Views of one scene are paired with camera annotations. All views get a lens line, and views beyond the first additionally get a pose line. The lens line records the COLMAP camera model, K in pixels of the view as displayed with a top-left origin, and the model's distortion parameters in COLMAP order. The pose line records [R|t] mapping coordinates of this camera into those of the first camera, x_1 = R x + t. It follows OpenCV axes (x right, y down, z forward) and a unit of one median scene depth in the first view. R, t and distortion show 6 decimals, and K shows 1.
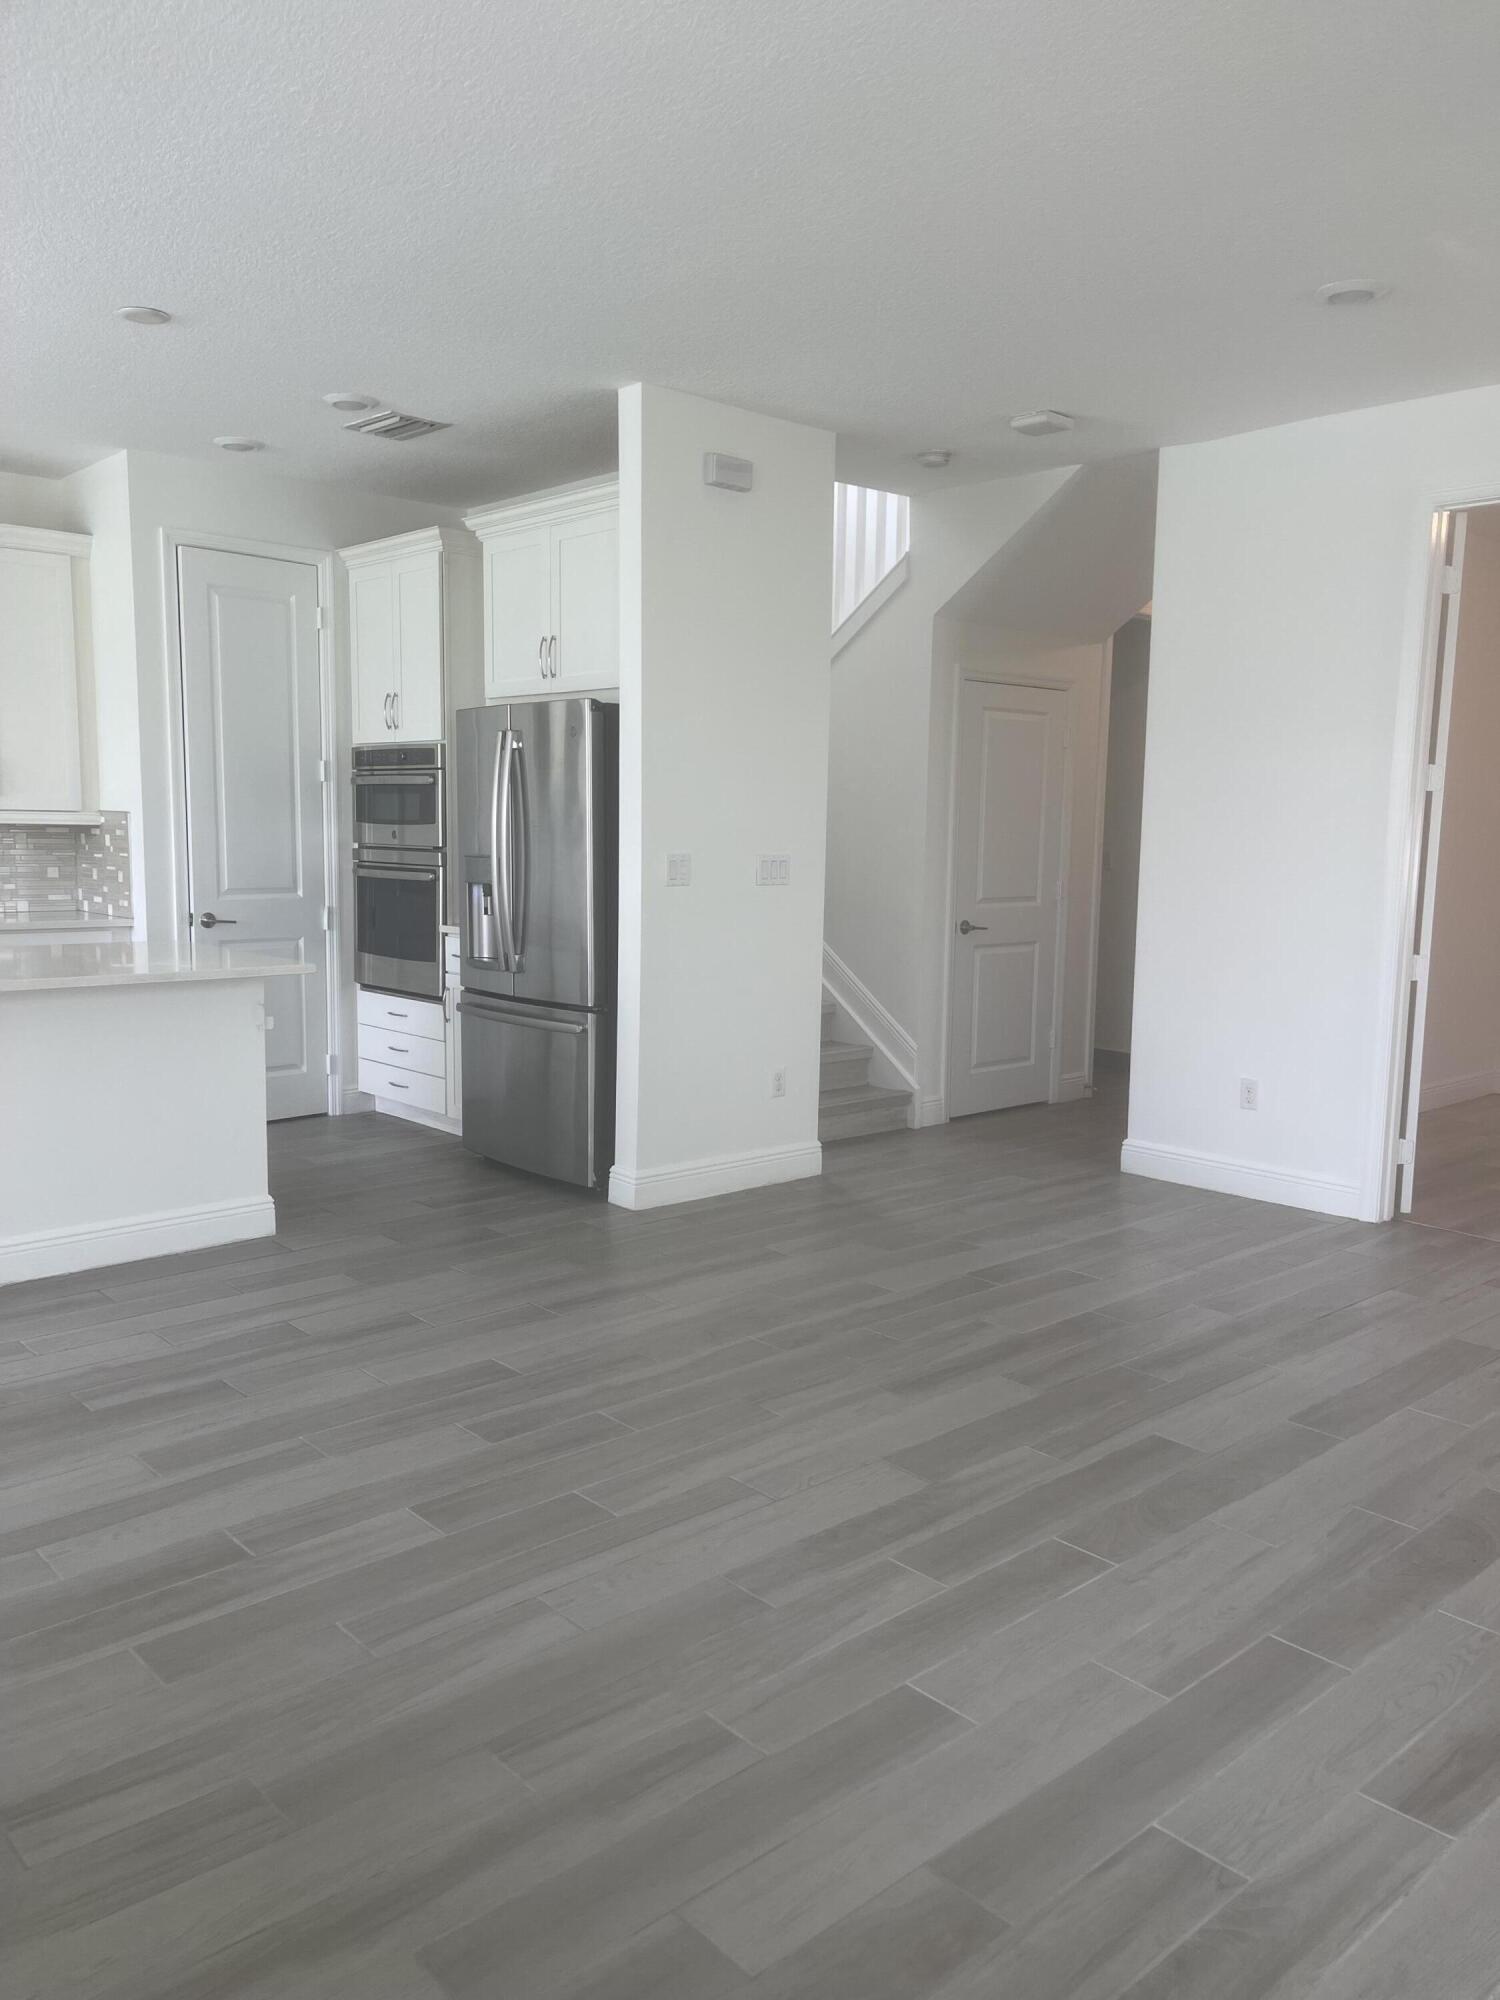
lens RADIAL K [[1492.7, 0, 750.6], [0, 1492.7, 1018.9], [0, 0, 1]] dist [0.074479, -0.099195]
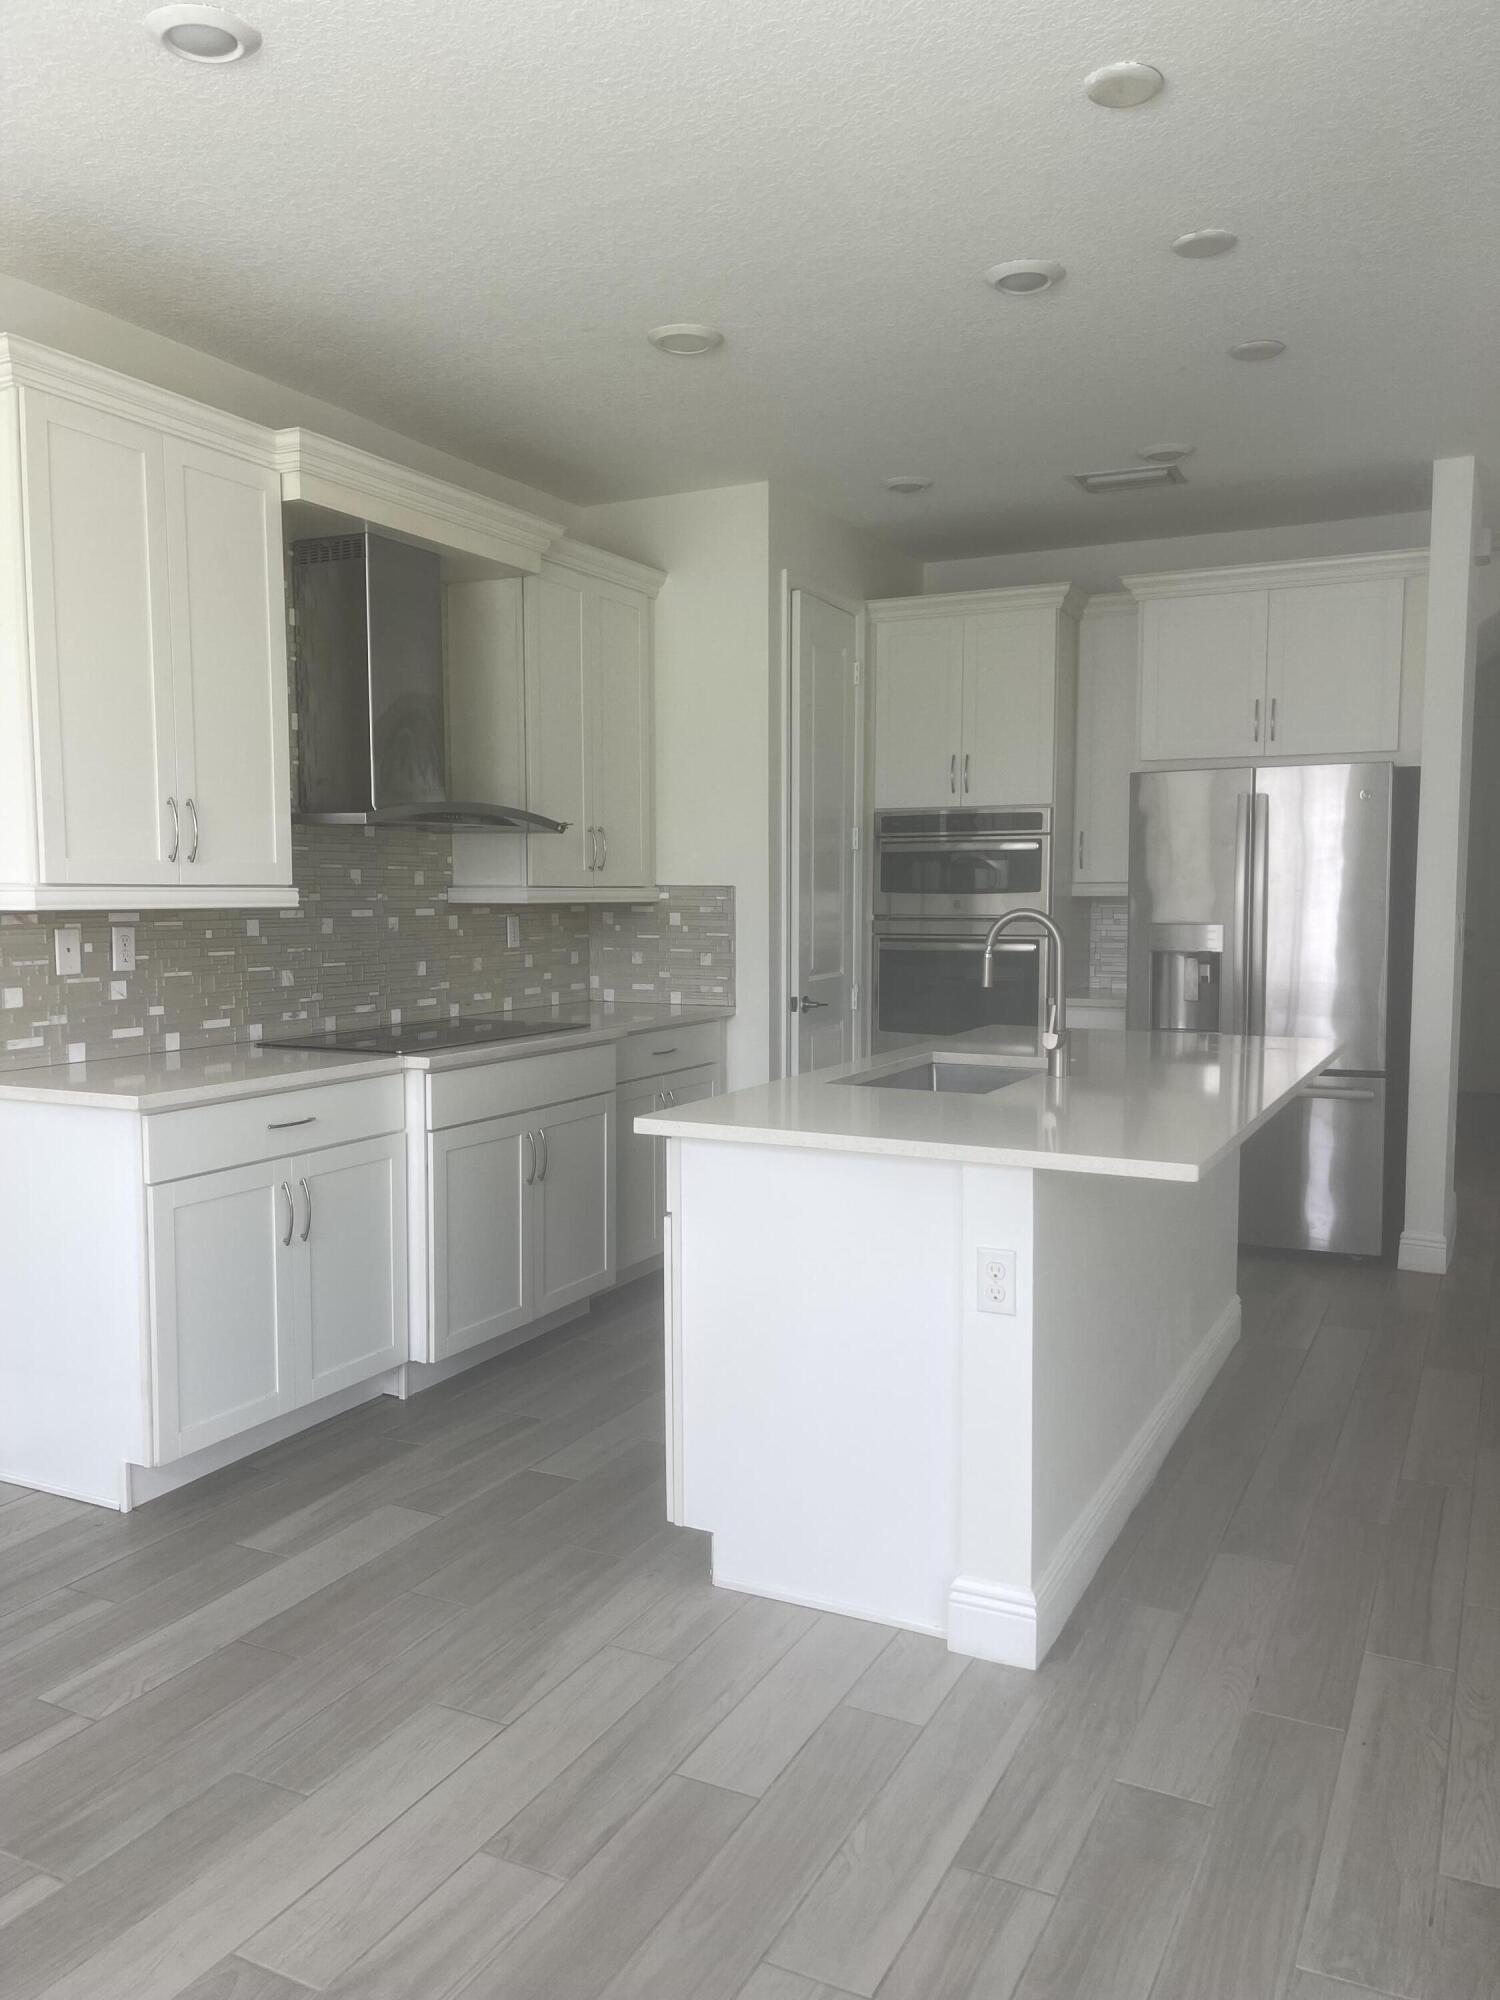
lens RADIAL K [[1492.7, 0, 750.6], [0, 1492.7, 1018.9], [0, 0, 1]] dist [0.074479, -0.099195]
pose [[0.935768, -0.048786, 0.349226, -0.755875], [0.062223, 0.997687, -0.027355, -0.037246], [-0.347083, 0.047328, 0.936639, 0.191363]]
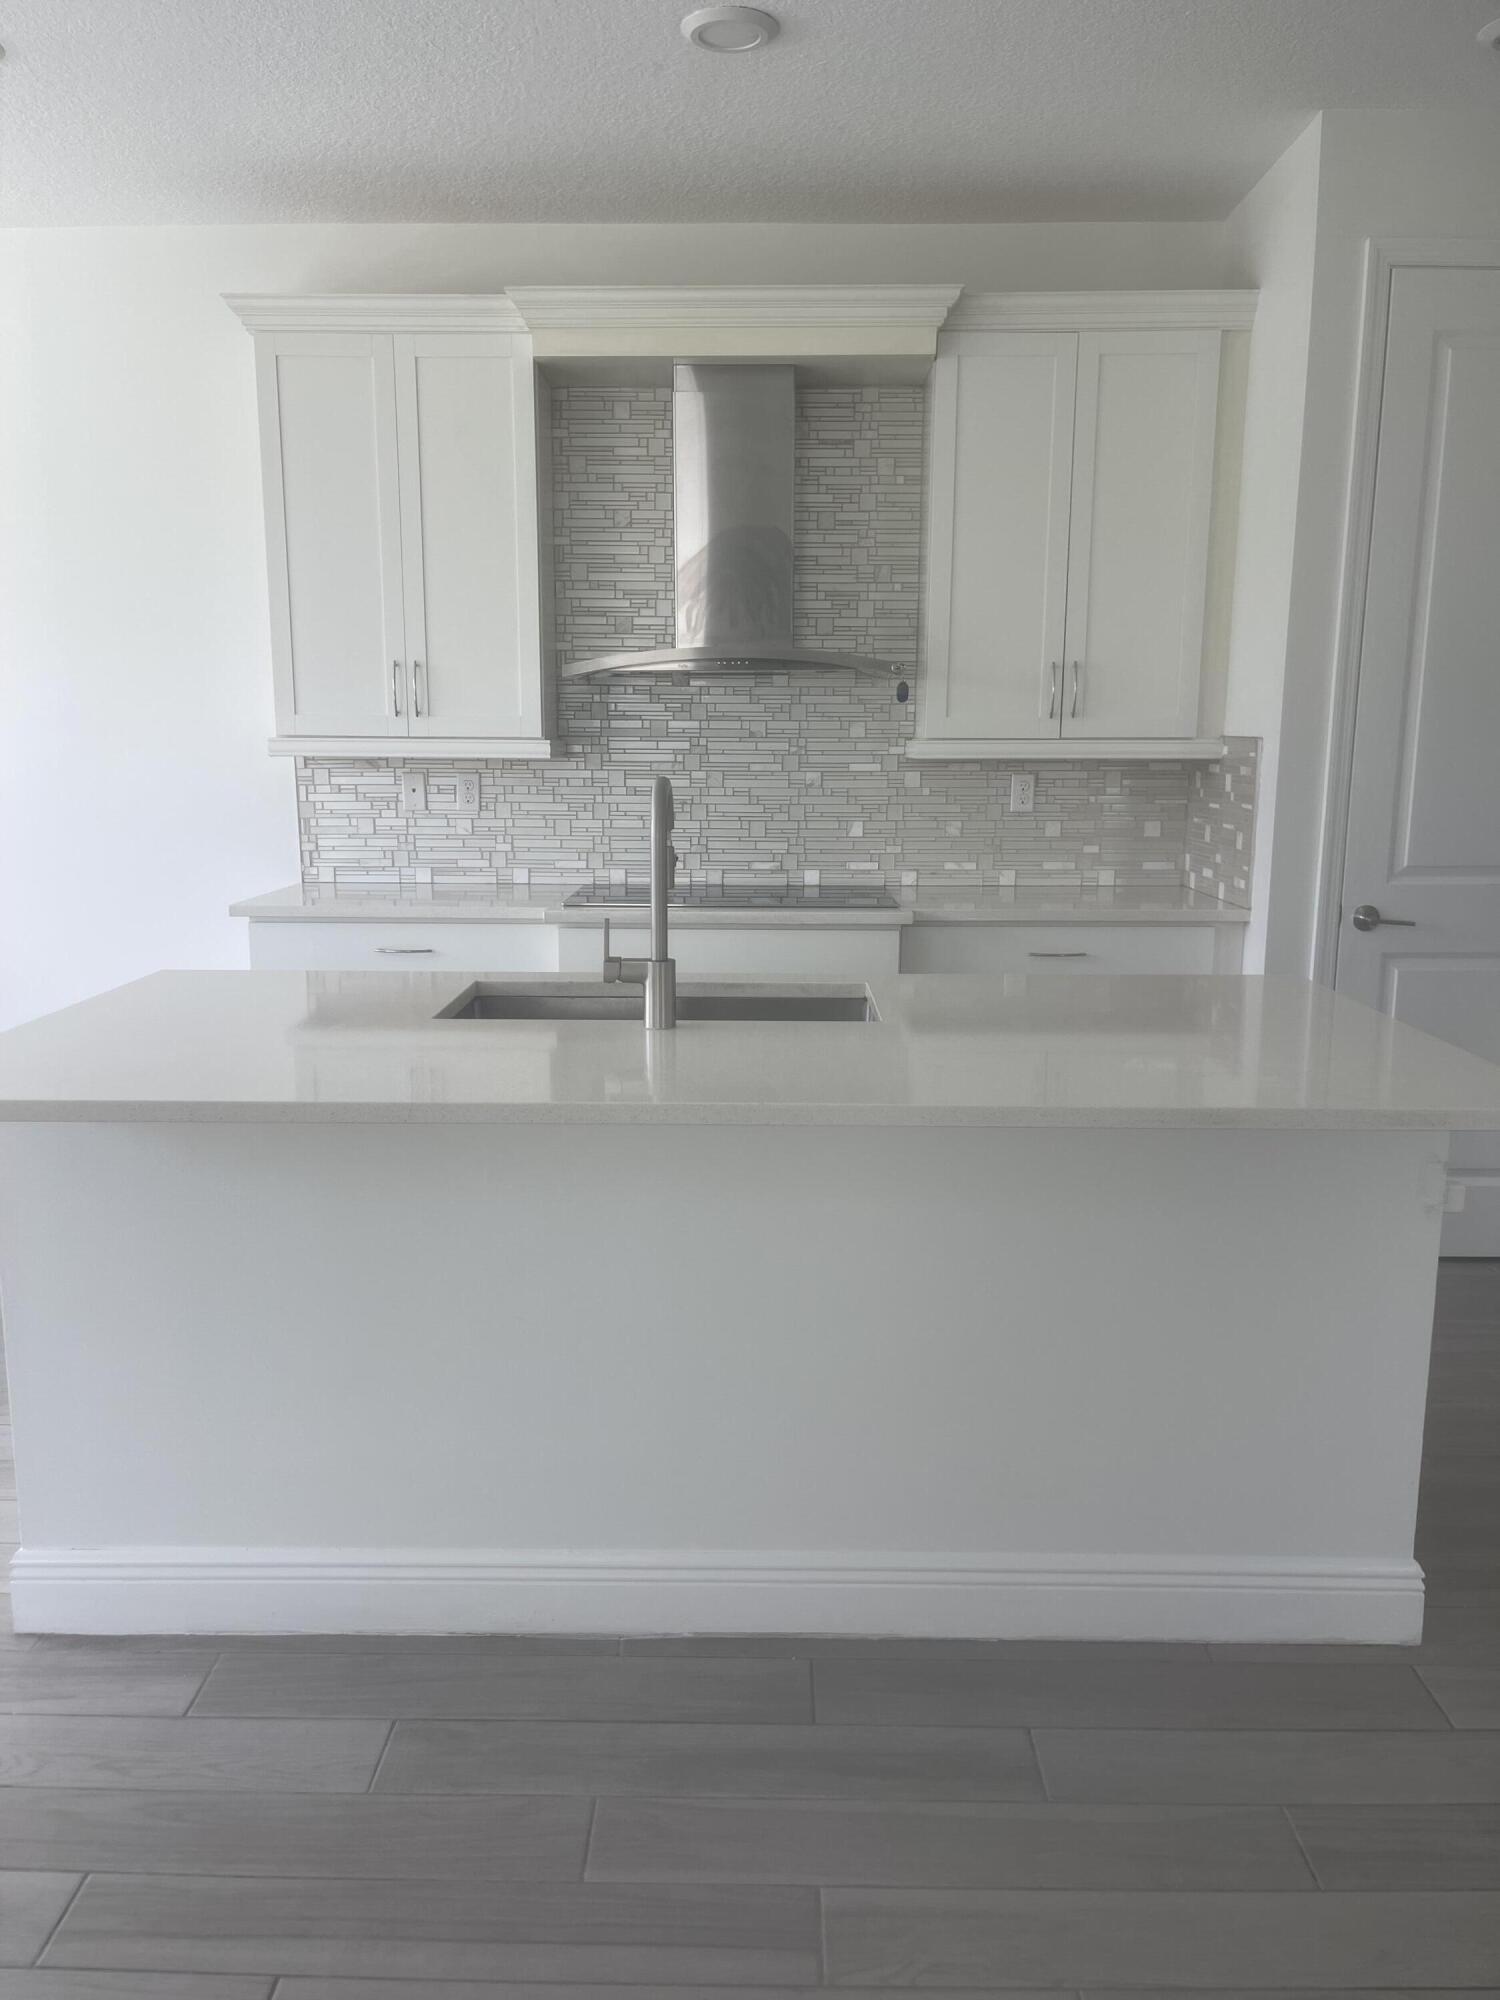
lens RADIAL K [[1507.1, 0, 751.3], [0, 1507.1, 1016.4], [0, 0, 1]] dist [0.073133, -0.108119]
pose [[0.729706, 0.108787, -0.675052, -0.140473], [-0.076832, 0.994055, 0.077143, -0.059130], [0.679431, -0.004426, 0.733726, 0.426379]]
